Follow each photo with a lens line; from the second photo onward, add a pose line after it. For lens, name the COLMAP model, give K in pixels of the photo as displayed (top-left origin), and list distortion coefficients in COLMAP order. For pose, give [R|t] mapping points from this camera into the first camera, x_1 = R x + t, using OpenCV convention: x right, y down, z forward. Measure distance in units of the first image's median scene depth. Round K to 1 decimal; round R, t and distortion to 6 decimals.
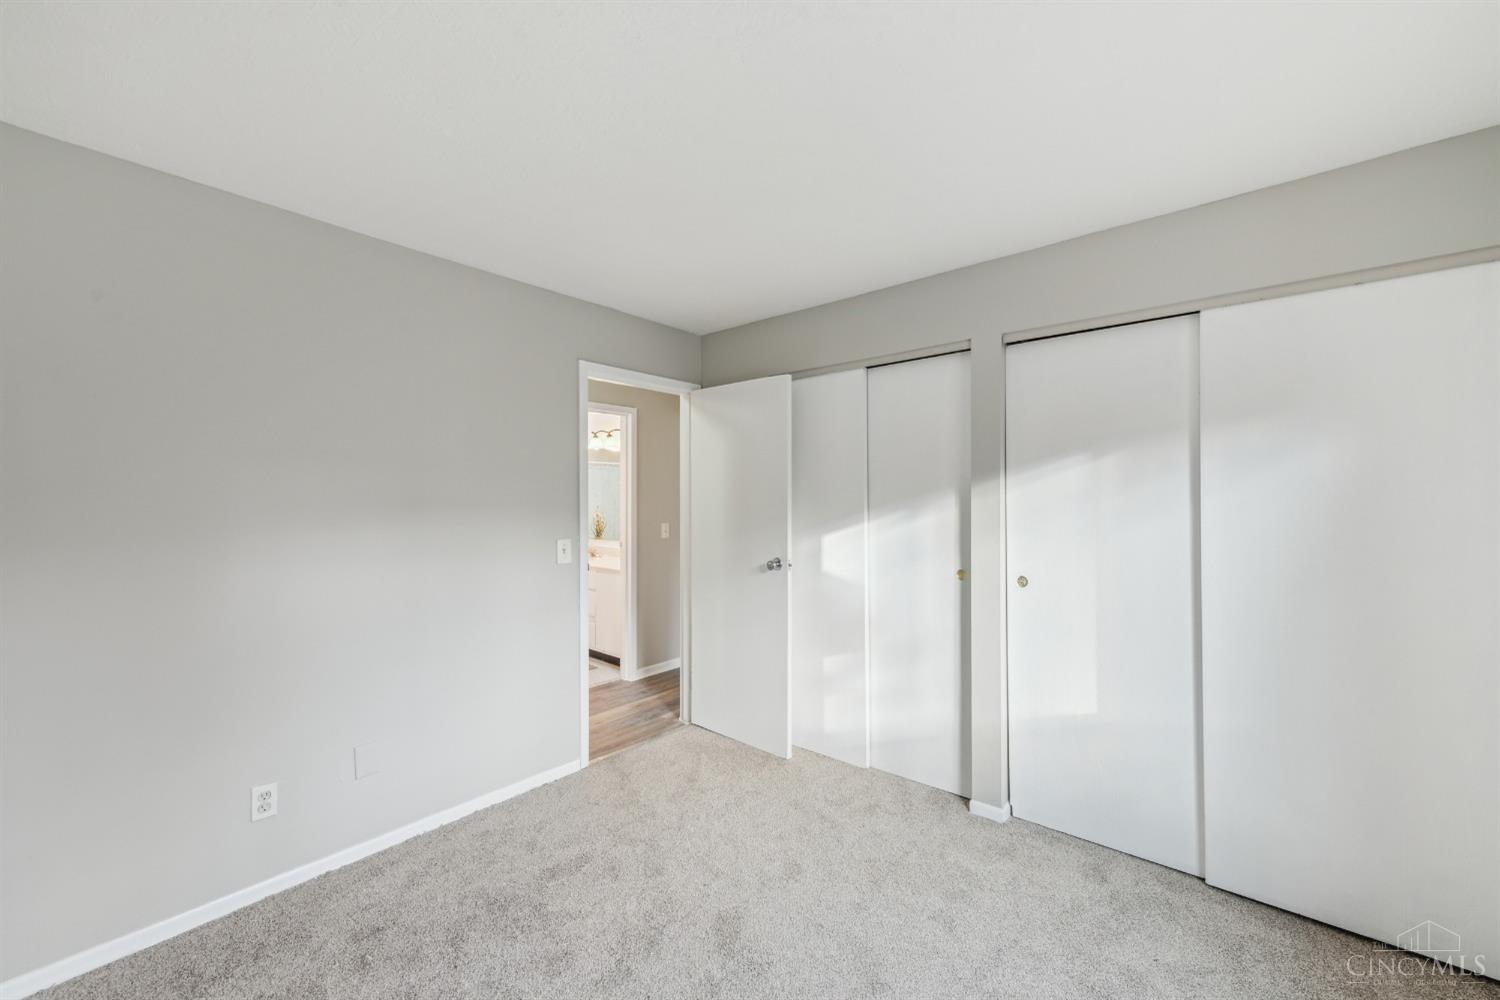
lens RADIAL K [[592.3, 0, 760.3], [0, 592.3, 510.1], [0, 0, 1]] dist [0.017656, -0.005613]
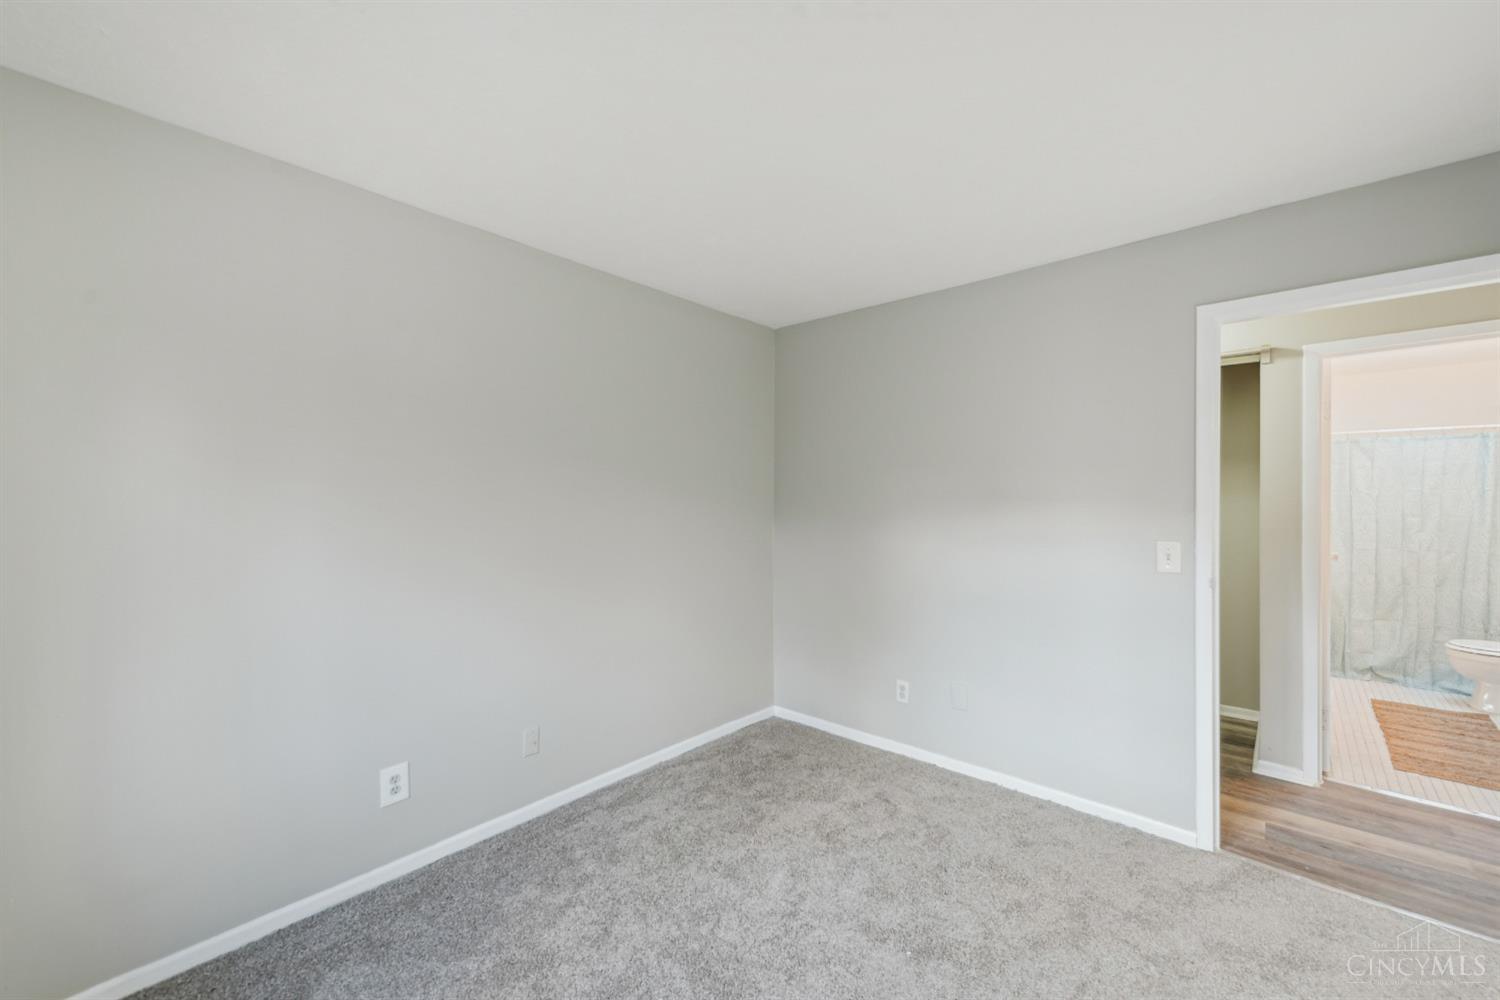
lens RADIAL K [[592.3, 0, 760.3], [0, 592.3, 510.1], [0, 0, 1]] dist [0.017656, -0.005613]
pose [[-0.043159, 0.012434, -0.998991, 0.546576], [-0.014971, 0.999802, 0.013091, 0.004161], [0.998956, 0.015521, -0.042965, 0.536519]]
